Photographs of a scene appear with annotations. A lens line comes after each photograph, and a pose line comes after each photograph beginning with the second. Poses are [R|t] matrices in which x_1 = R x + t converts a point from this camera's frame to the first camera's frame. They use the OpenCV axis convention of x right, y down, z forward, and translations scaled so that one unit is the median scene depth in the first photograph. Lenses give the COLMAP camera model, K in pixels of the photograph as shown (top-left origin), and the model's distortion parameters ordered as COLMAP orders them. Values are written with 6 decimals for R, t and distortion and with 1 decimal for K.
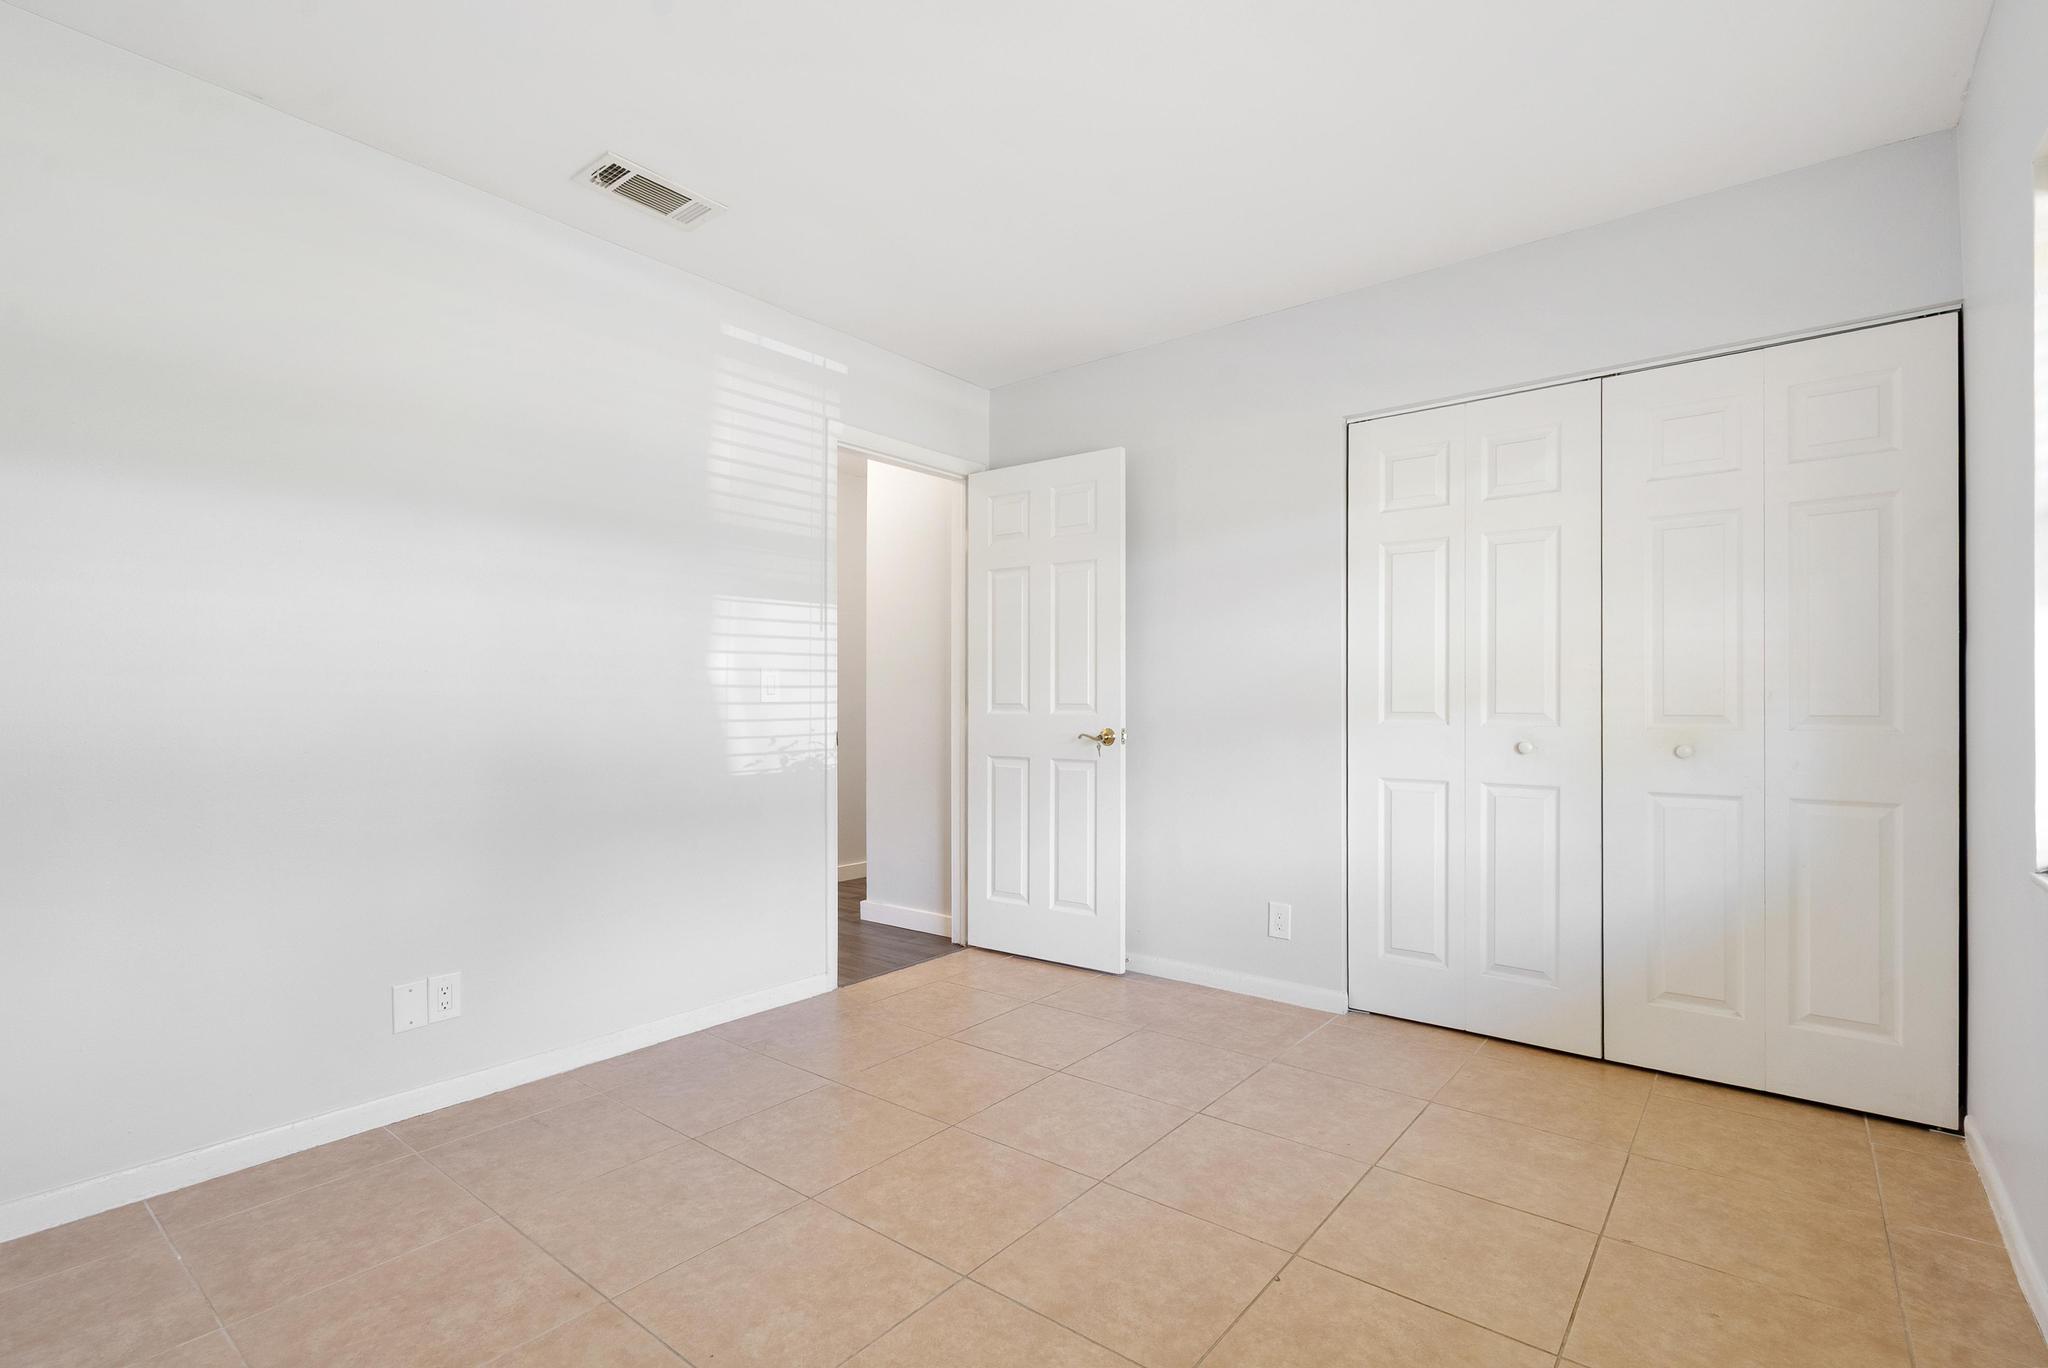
lens RADIAL K [[929.4, 0, 1023.8], [0, 929.4, 689.0], [0, 0, 1]] dist [-0.008675, 0.001924]
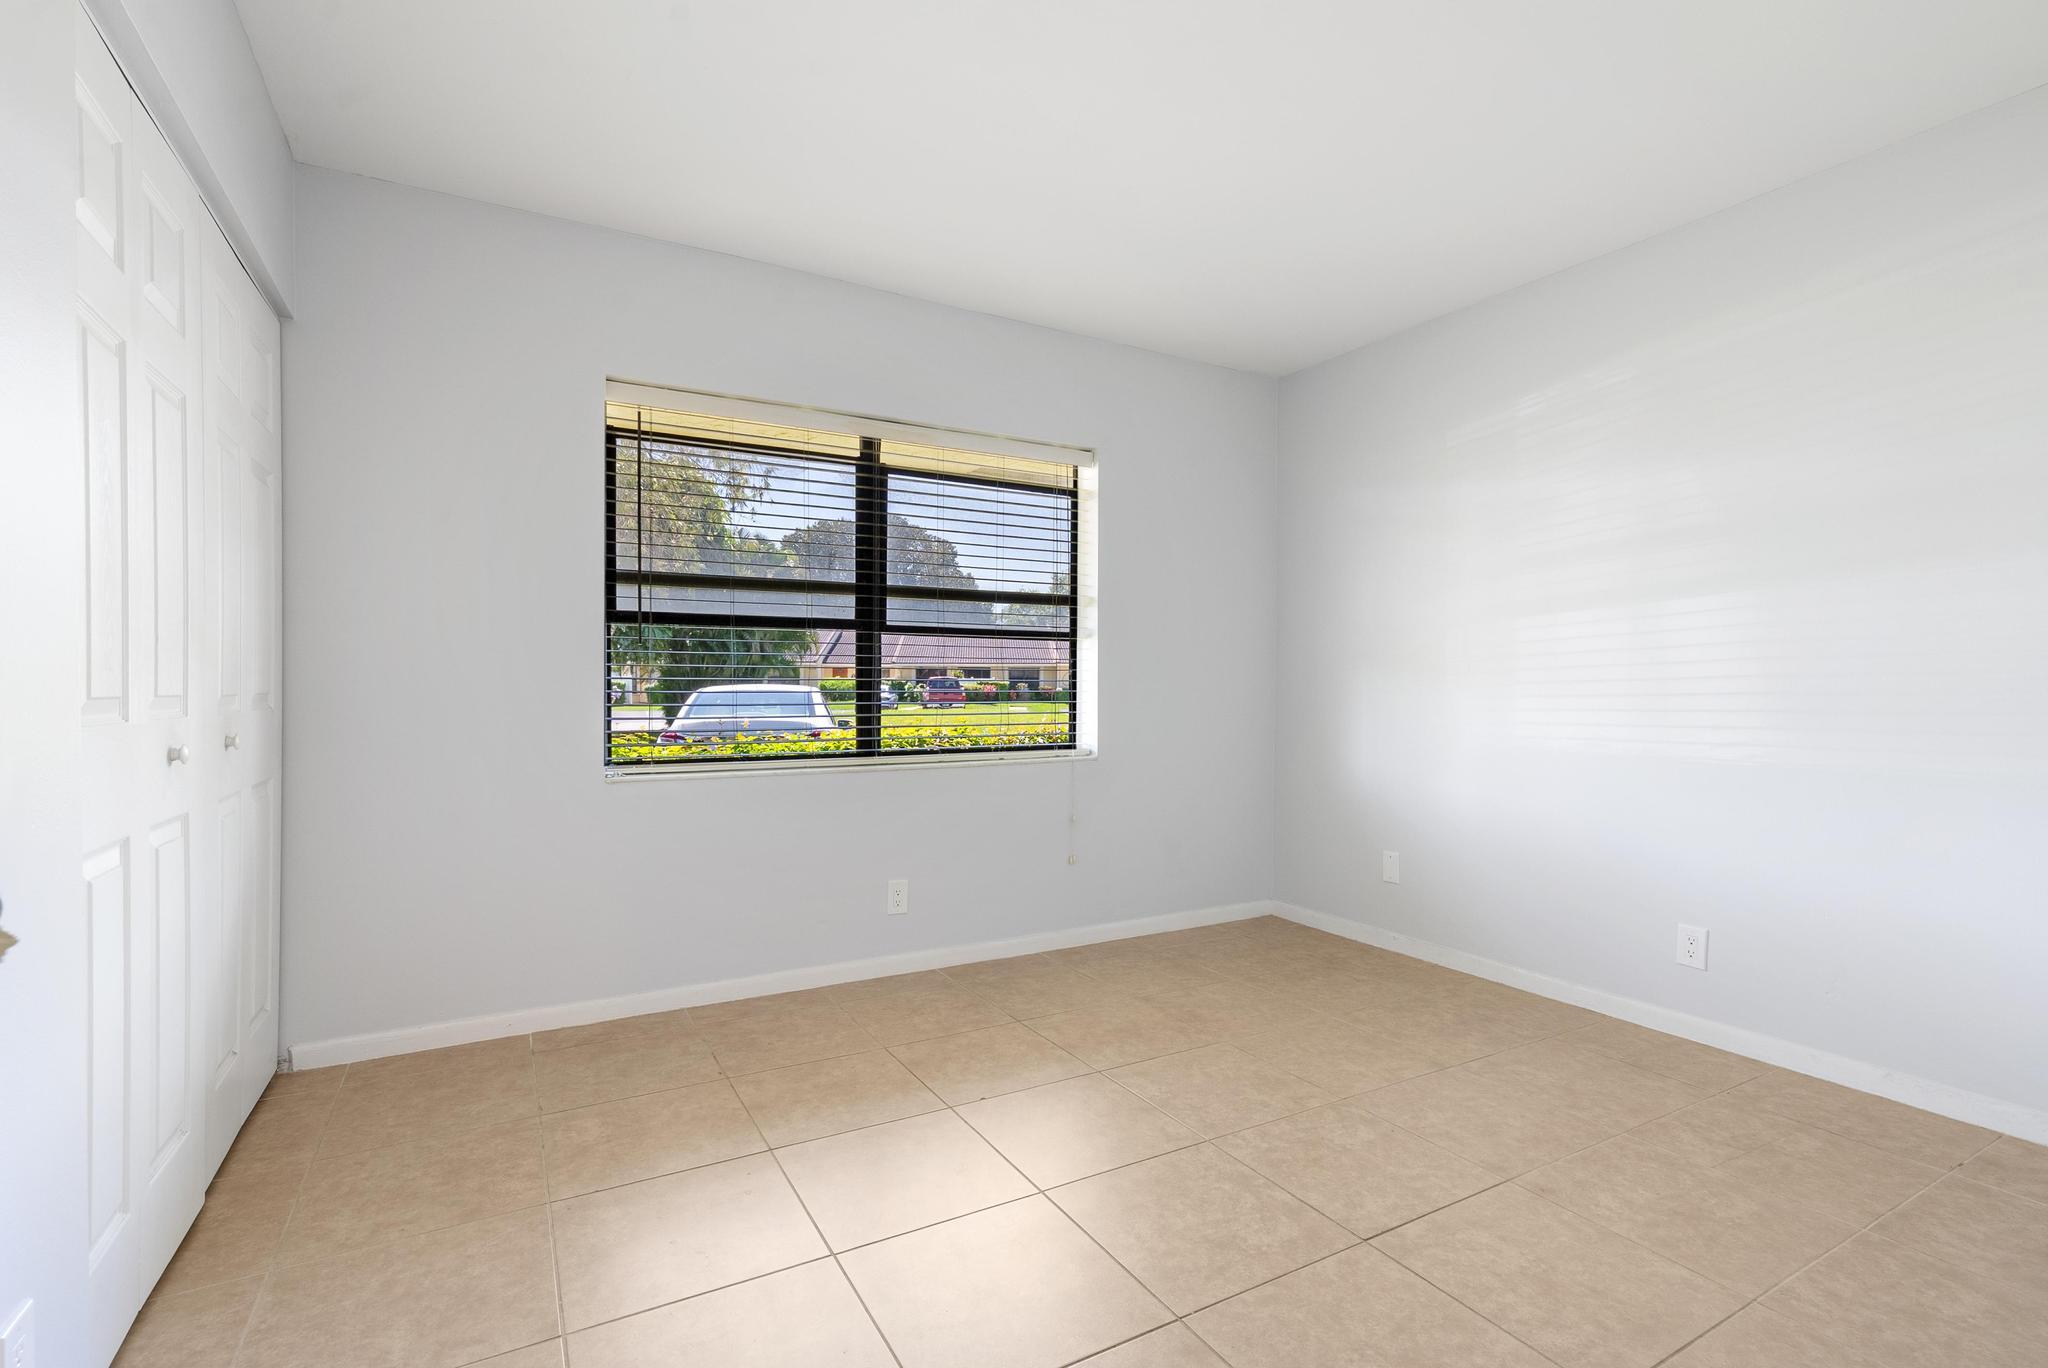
lens RADIAL K [[929.4, 0, 1021.5], [0, 929.4, 692.7], [0, 0, 1]] dist [-0.008675, 0.001924]
pose [[-0.926547, -0.005810, 0.376135, -0.269952], [-0.009715, 0.999917, -0.008486, 0.036928], [-0.376055, -0.011517, -0.926526, 2.050948]]
